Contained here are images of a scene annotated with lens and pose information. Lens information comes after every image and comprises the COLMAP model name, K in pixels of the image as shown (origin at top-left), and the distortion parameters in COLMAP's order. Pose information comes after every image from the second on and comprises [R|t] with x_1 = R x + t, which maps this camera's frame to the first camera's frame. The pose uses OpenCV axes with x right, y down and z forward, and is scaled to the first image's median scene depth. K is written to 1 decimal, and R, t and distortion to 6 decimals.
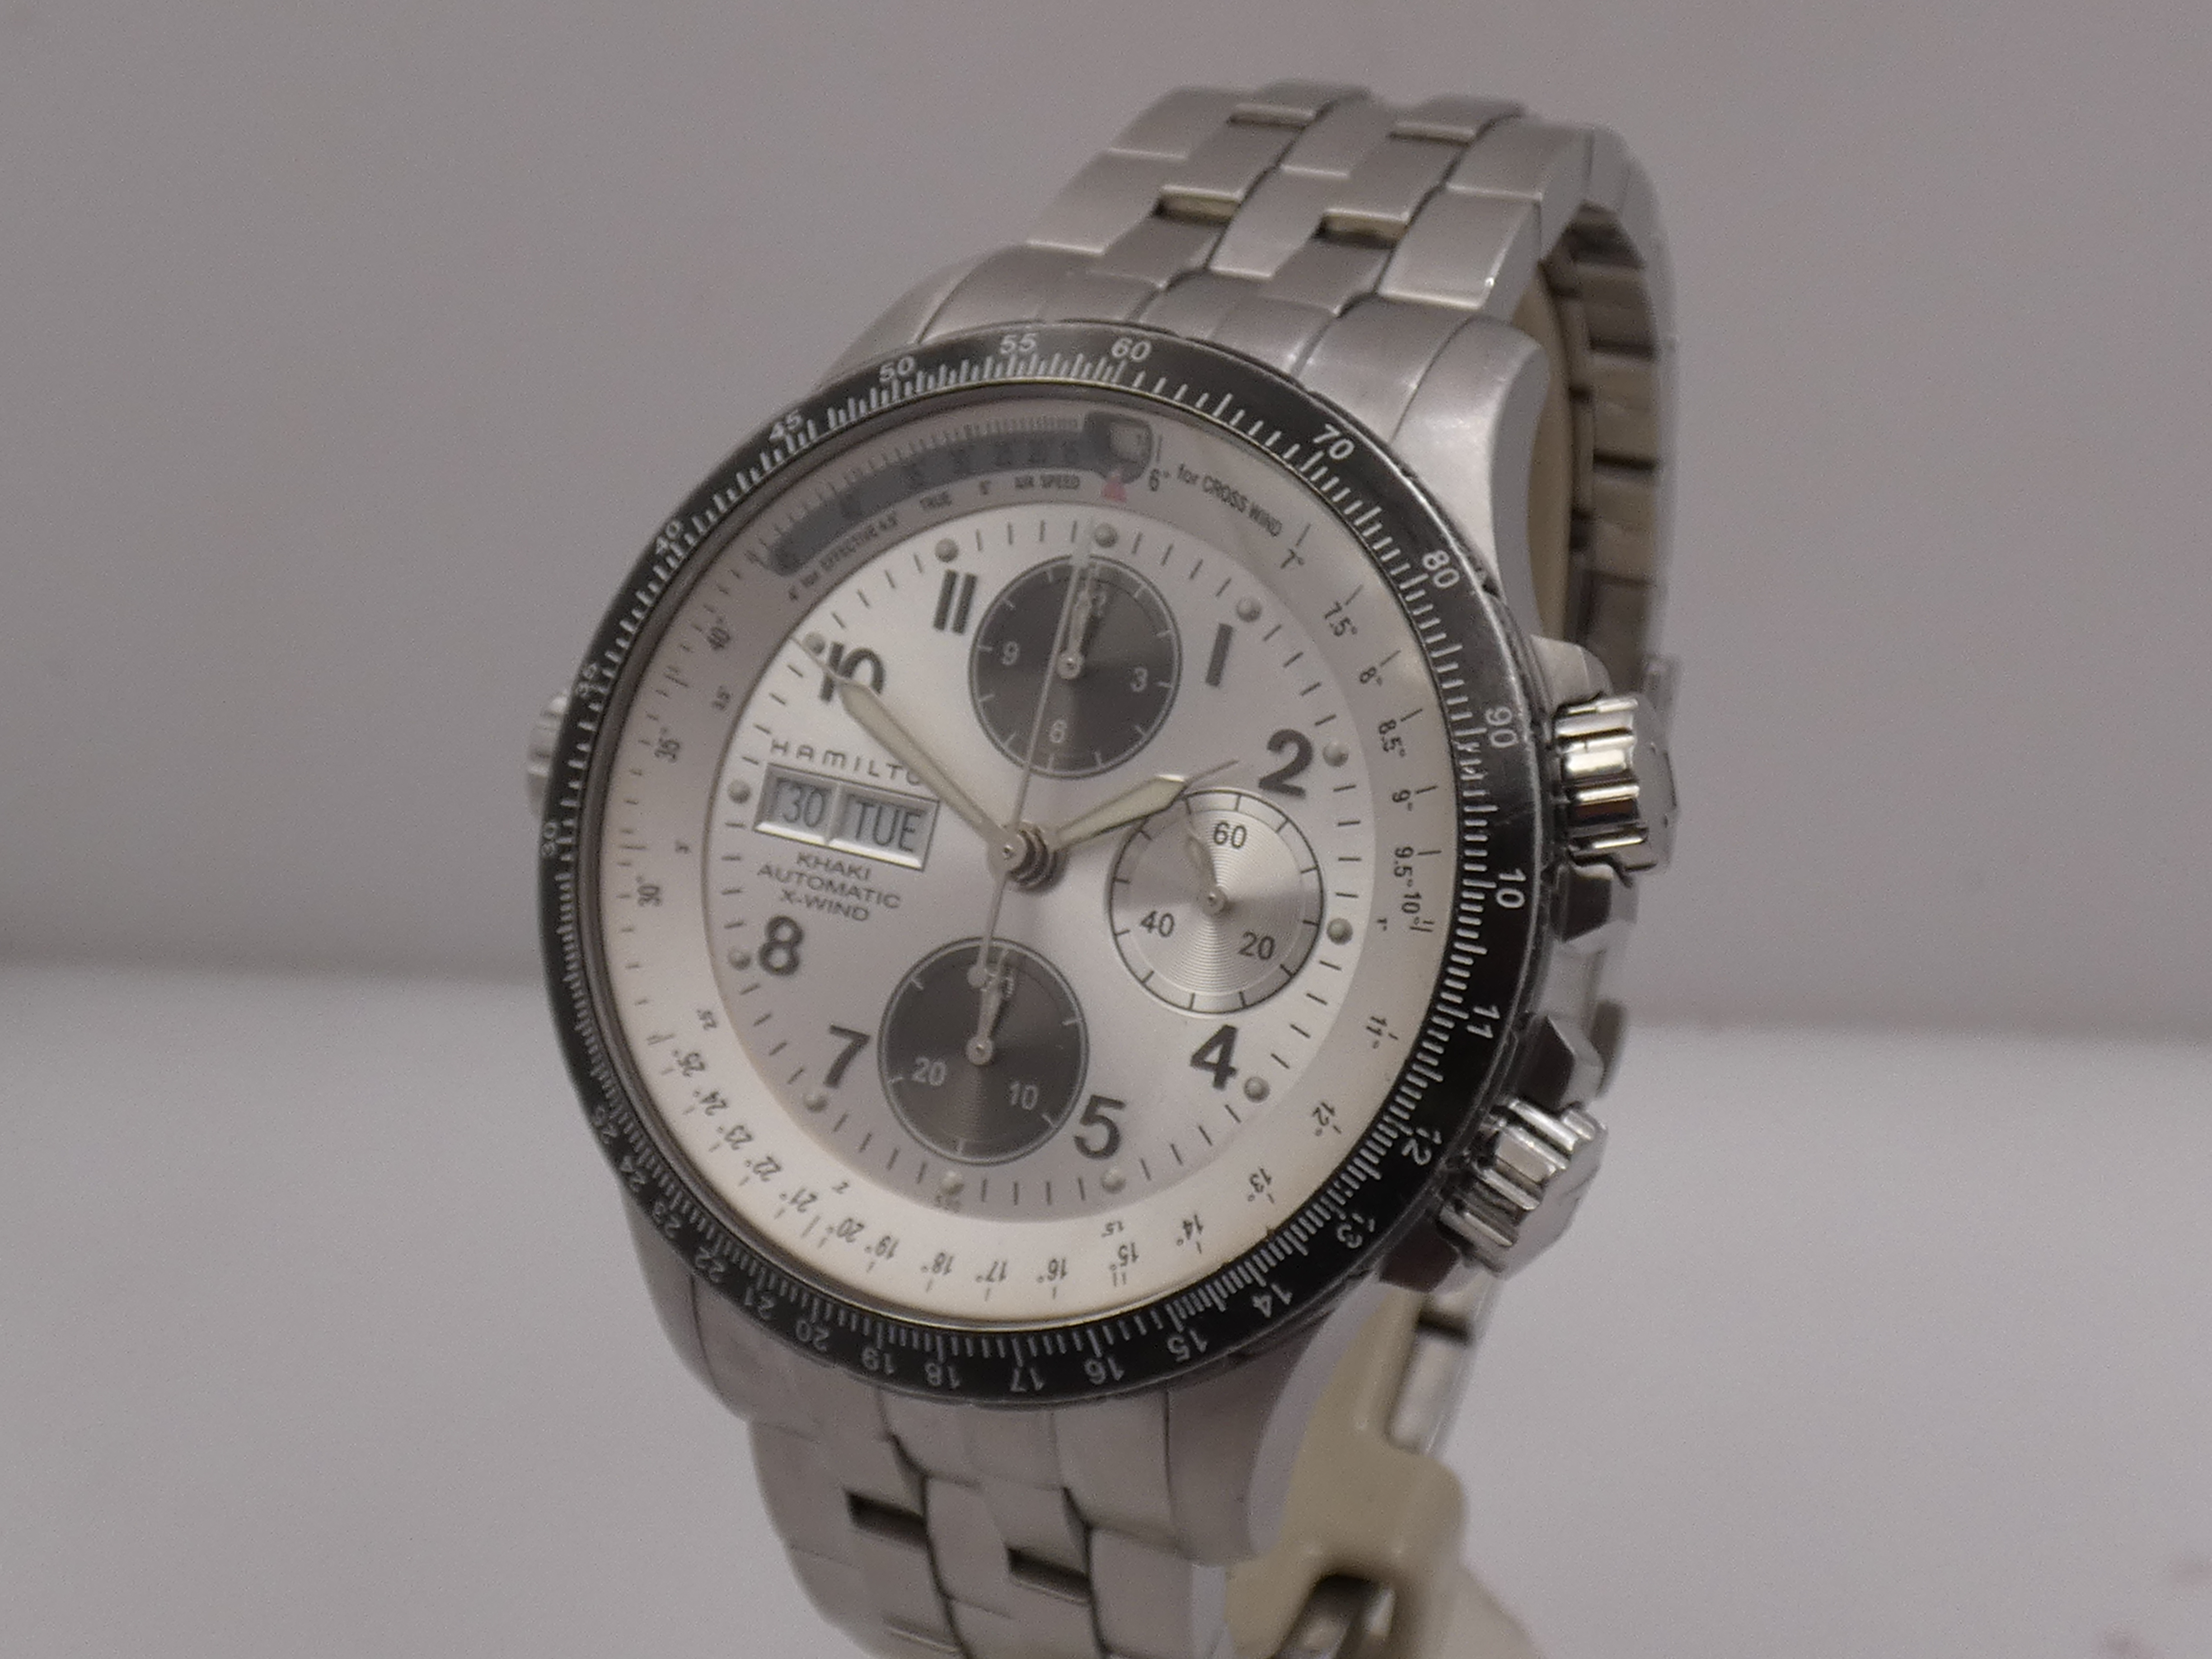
lens RADIAL K [[3095.8, 0, 1083.3], [0, 3095.8, 823.0], [0, 0, 1]] dist [-0.039292, -0.005811]
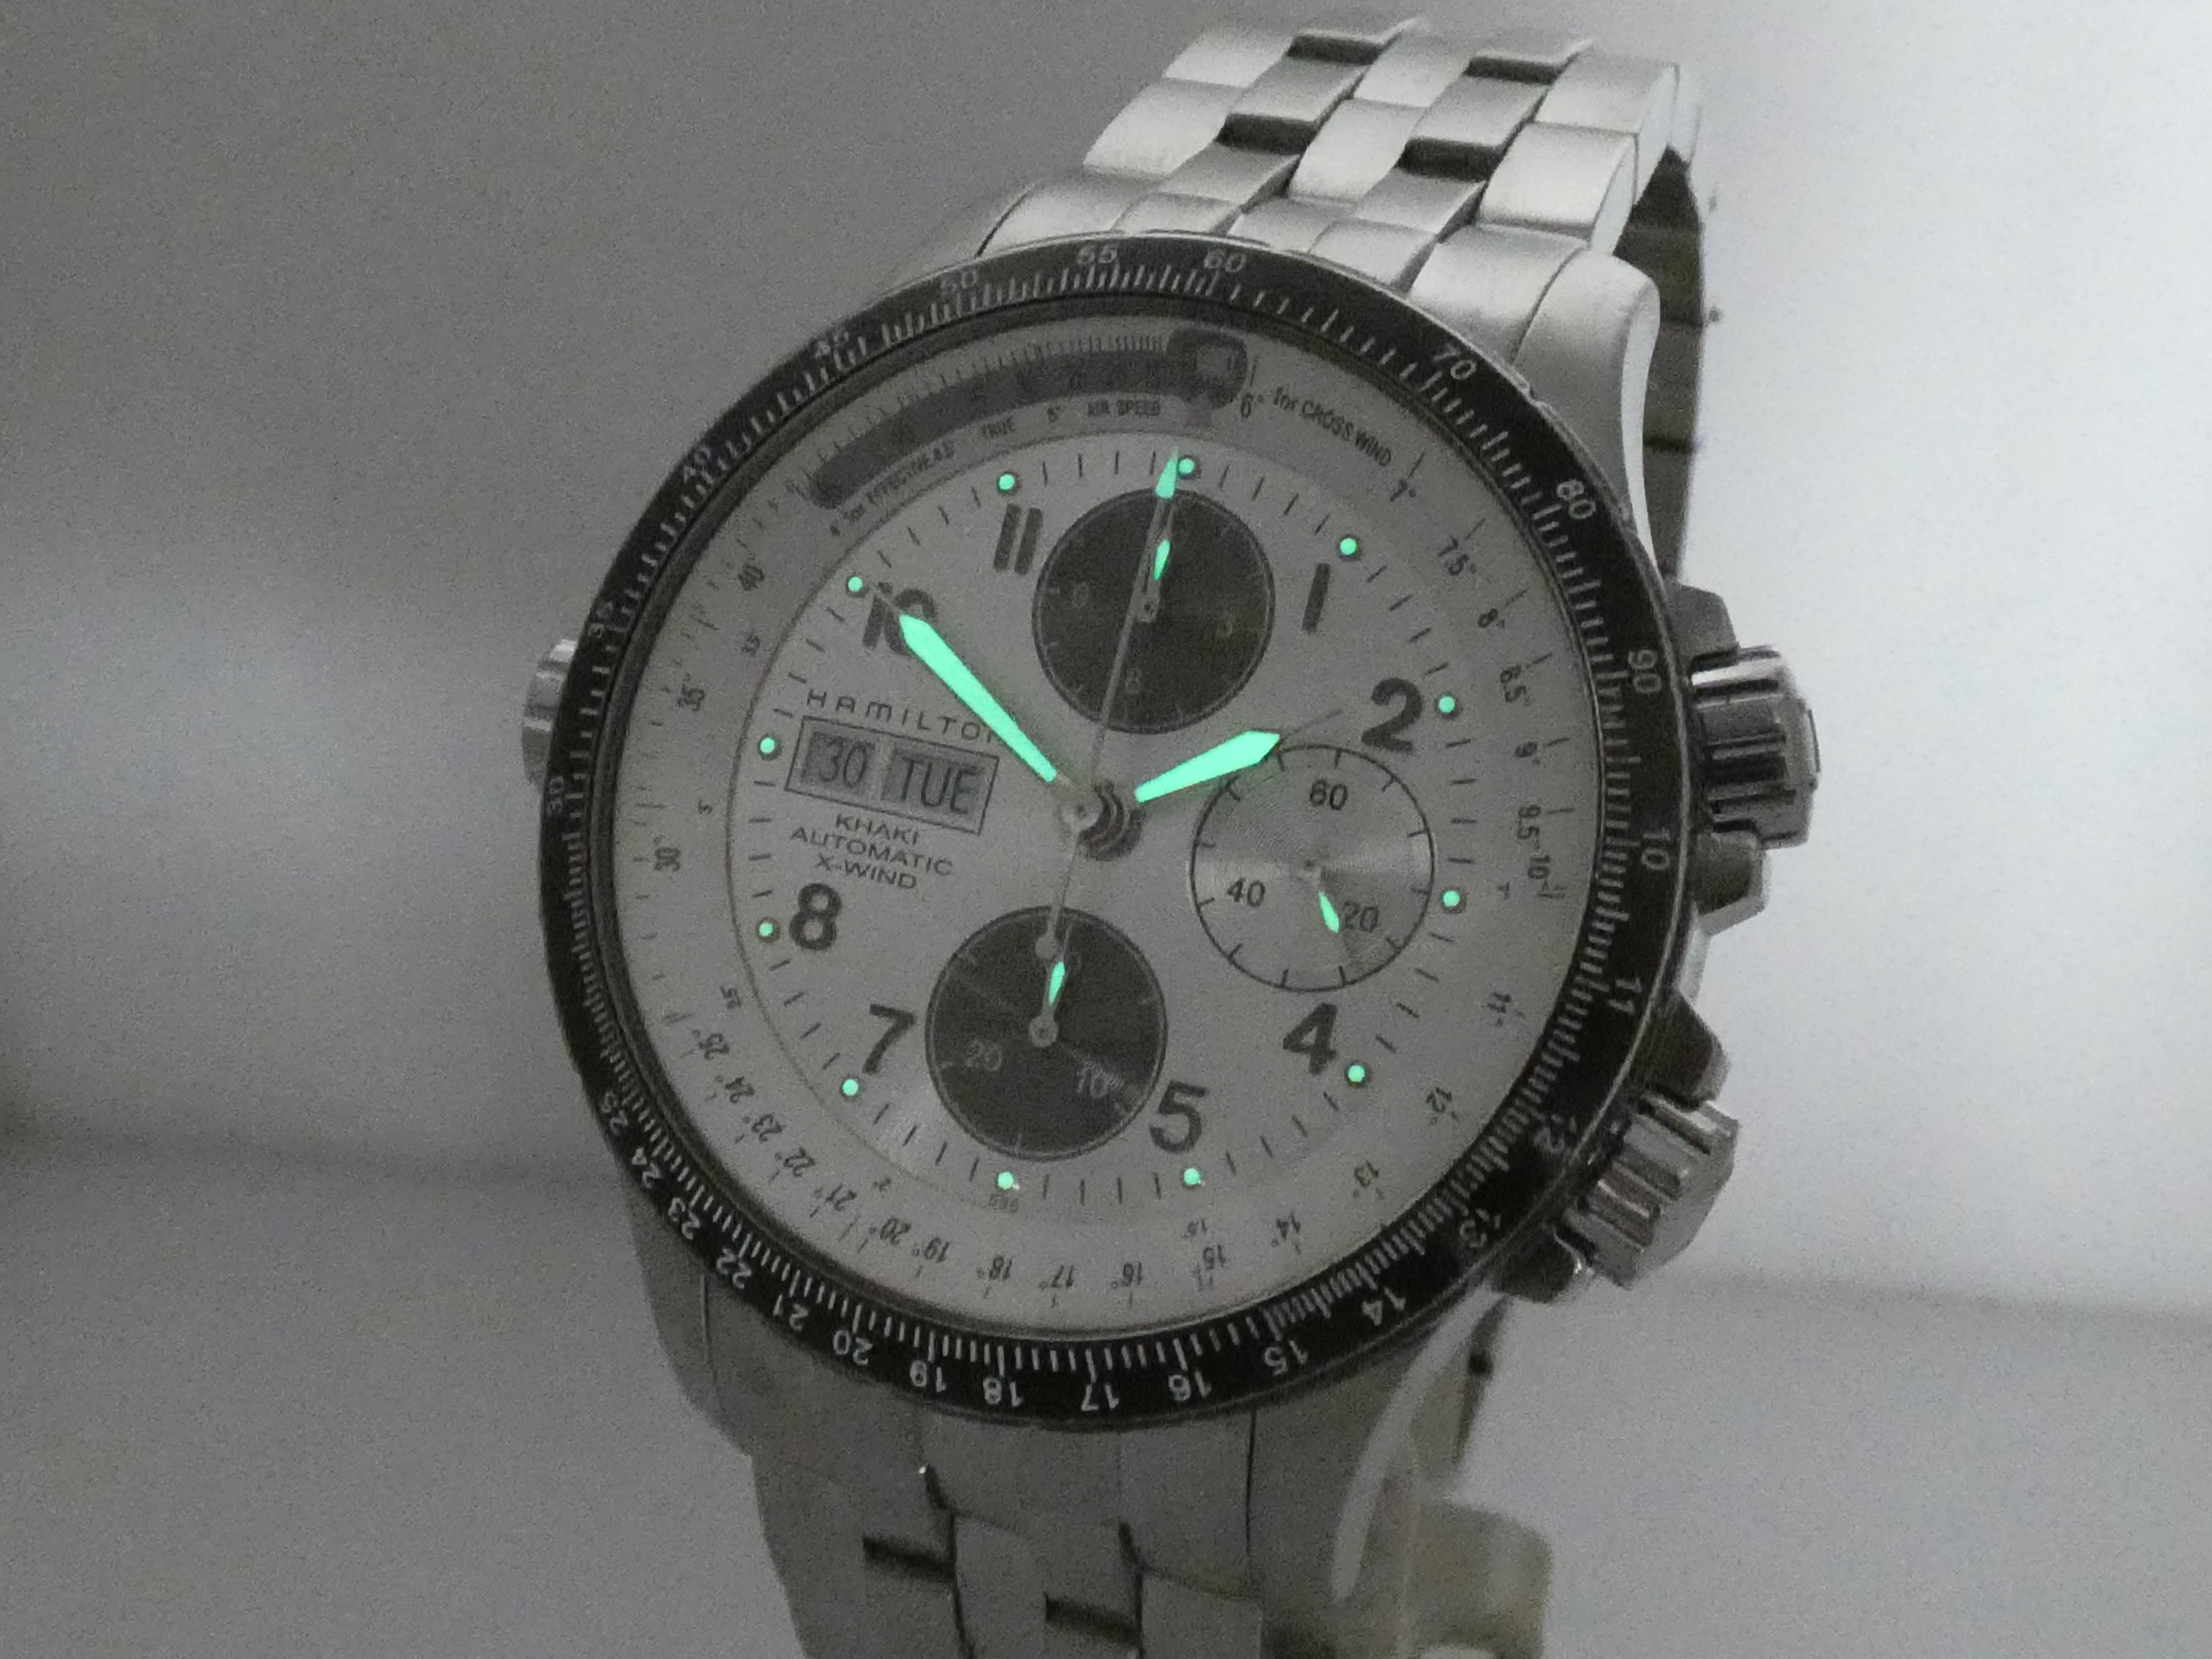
lens RADIAL K [[3095.8, 0, 1083.3], [0, 3095.8, 823.0], [0, 0, 1]] dist [-0.039292, -0.005811]
pose [[0.998108, 0.019042, 0.058457, -0.075622], [-0.016739, 0.999074, -0.039629, 0.048423], [-0.059158, 0.038575, 0.997503, 0.101435]]
